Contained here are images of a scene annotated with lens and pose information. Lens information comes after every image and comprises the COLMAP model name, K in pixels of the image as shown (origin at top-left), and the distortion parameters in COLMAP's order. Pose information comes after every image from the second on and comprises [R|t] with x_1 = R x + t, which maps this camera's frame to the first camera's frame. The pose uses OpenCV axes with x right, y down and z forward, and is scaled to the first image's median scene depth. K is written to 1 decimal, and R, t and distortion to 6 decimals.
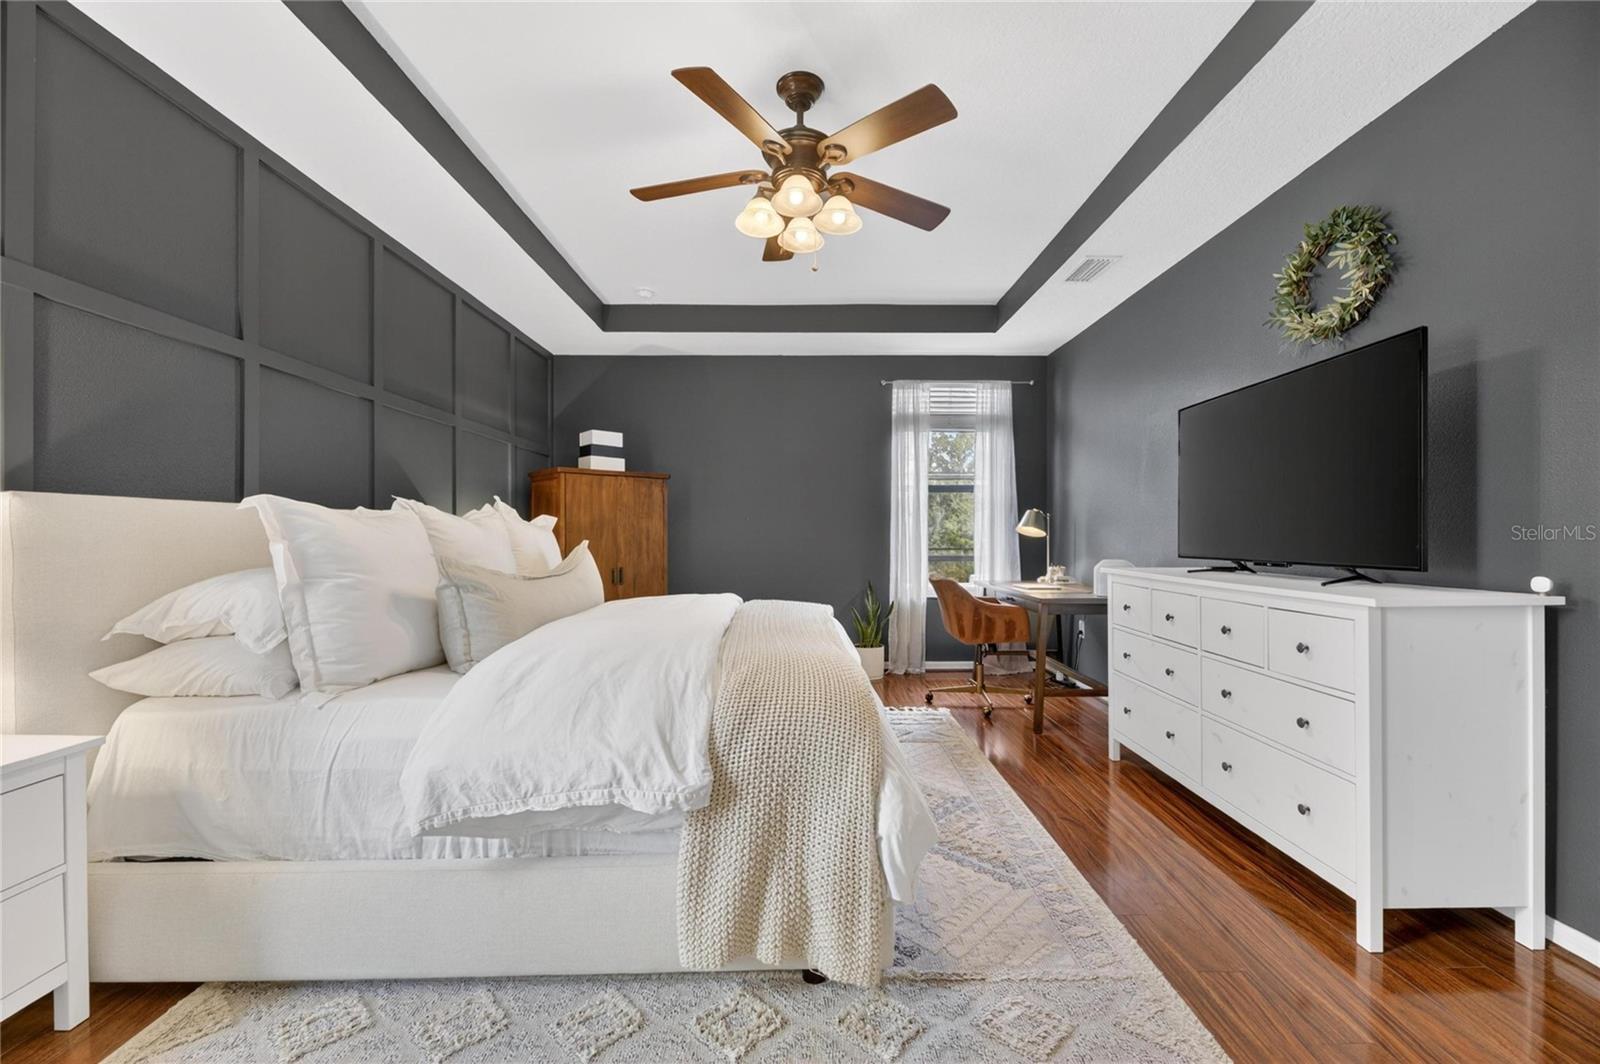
lens RADIAL K [[645.8, 0, 800.2], [0, 645.8, 534.8], [0, 0, 1]] dist [-0.001441, -0.000230]
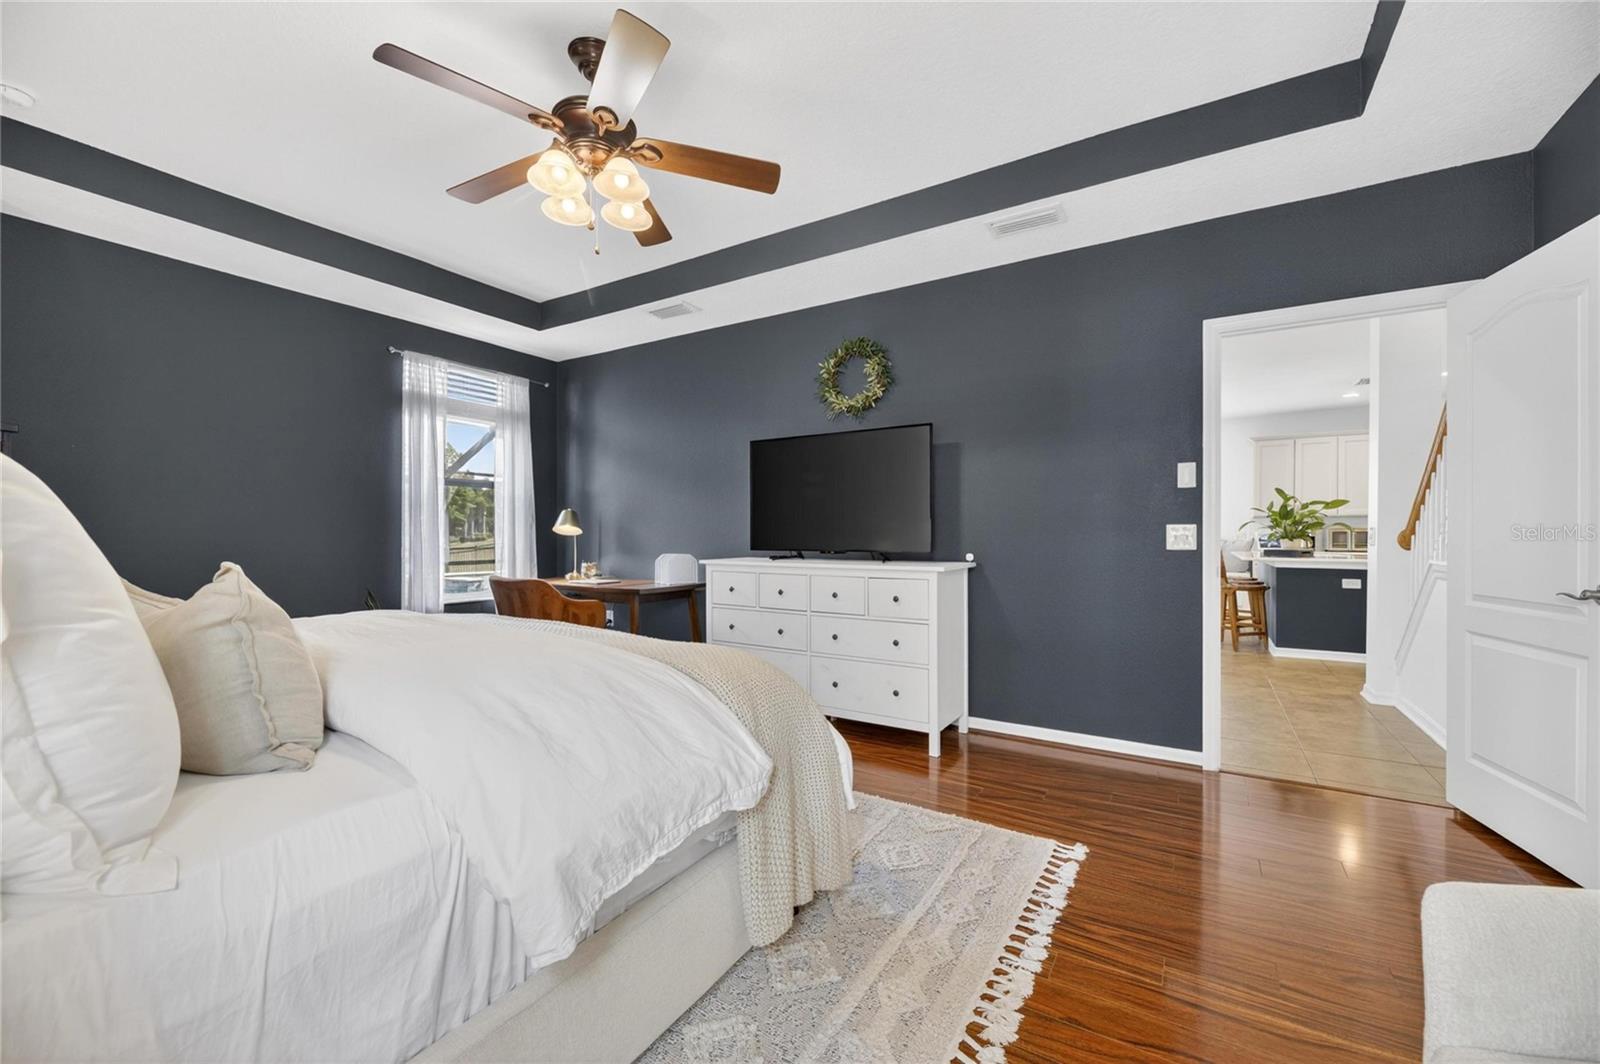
lens RADIAL K [[645.8, 0, 800.2], [0, 645.8, 534.8], [0, 0, 1]] dist [-0.001441, -0.000230]
pose [[0.527848, 0.001737, 0.849337, -0.633909], [-0.001478, 0.999998, -0.001126, 0.004874], [-0.849337, -0.000661, 0.527850, 0.246021]]
